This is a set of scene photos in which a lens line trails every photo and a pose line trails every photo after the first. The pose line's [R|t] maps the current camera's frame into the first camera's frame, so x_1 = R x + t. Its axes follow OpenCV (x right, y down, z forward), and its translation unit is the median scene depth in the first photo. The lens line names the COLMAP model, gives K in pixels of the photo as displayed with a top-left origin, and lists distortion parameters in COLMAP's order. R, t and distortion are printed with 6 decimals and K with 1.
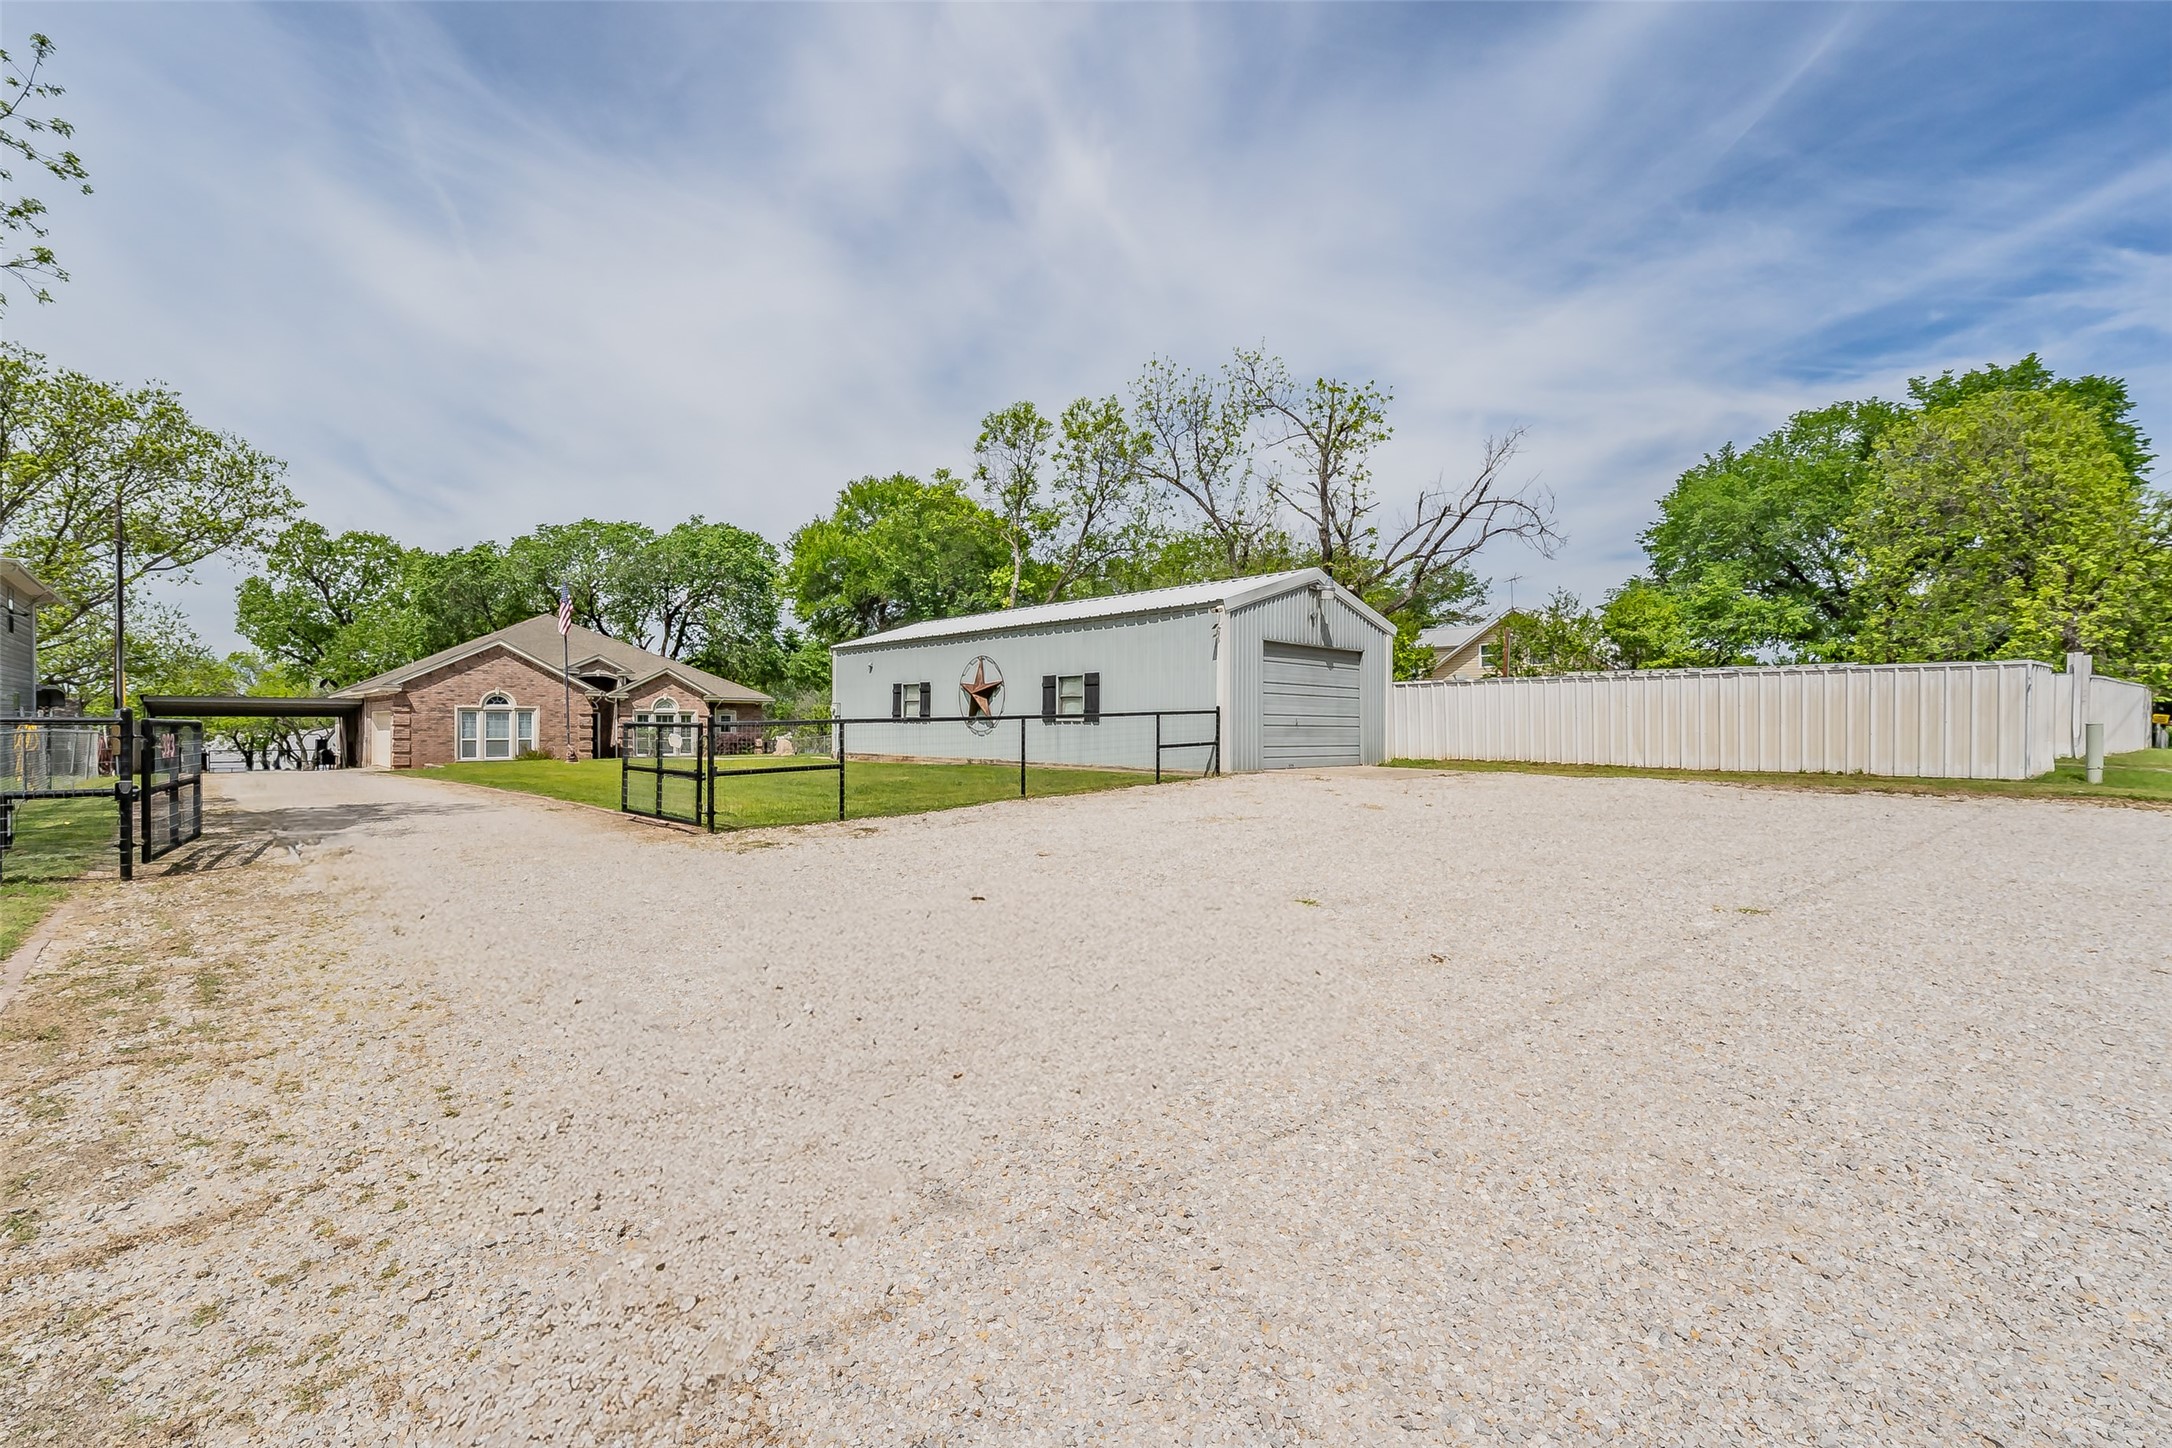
lens RADIAL K [[930.3, 0, 1070.0], [0, 930.3, 730.8], [0, 0, 1]] dist [0.000566, -0.000042]
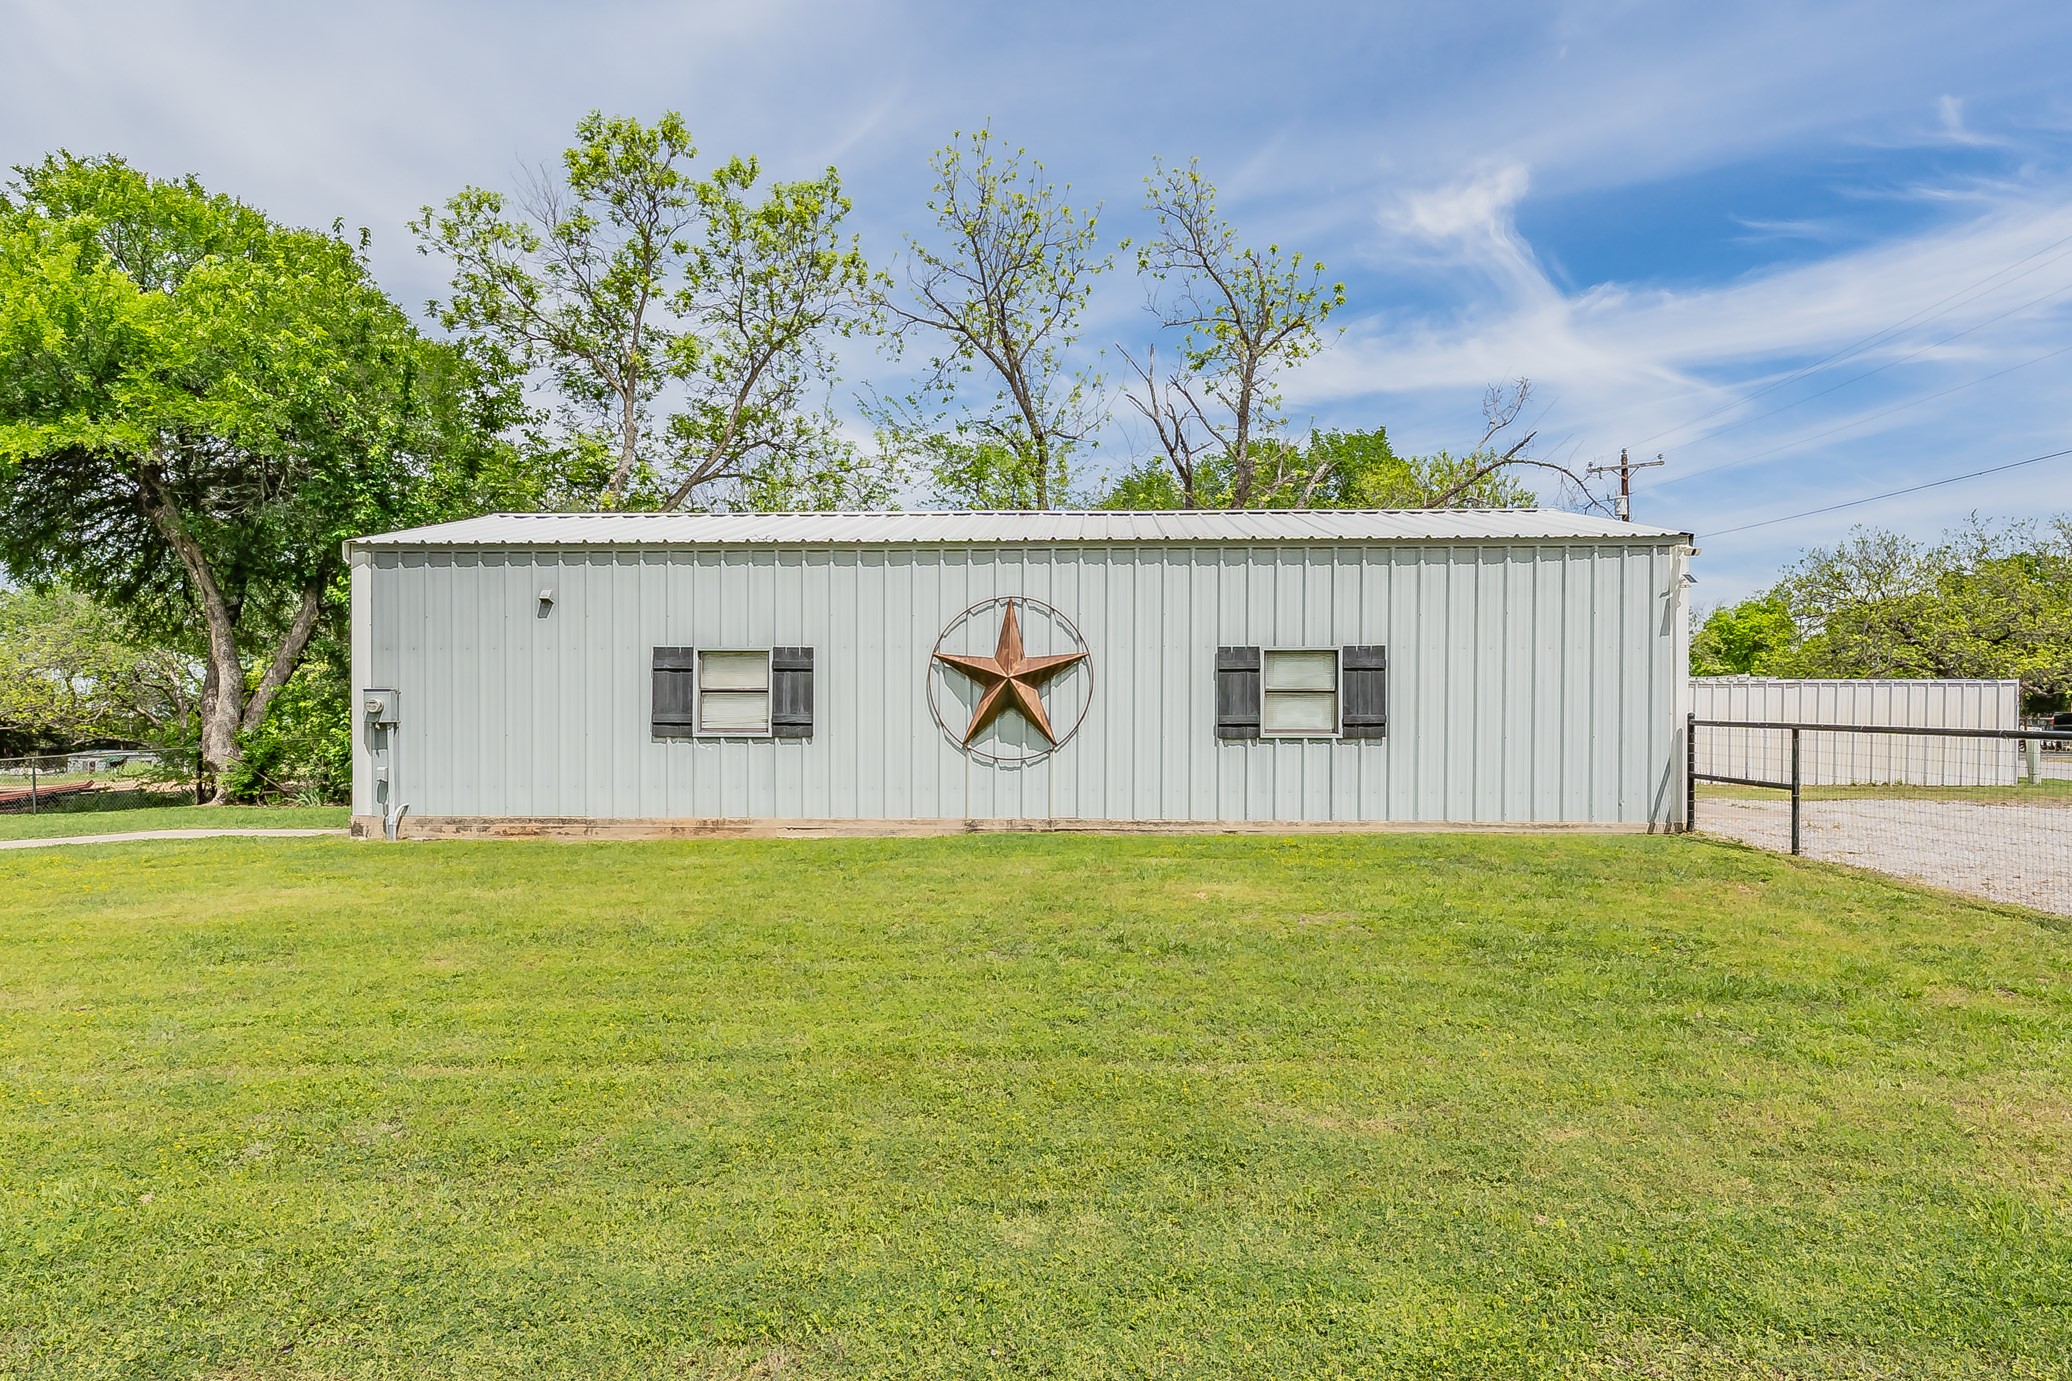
lens RADIAL K [[1039.7, 0, 1037.9], [0, 1039.7, 739.8], [0, 0, 1]] dist [-0.000277, 0.000070]
pose [[0.698272, -0.008686, 0.715780, -0.245416], [0.006693, 0.999962, 0.005606, -0.006583], [-0.715801, 0.000876, 0.698303, 0.338569]]
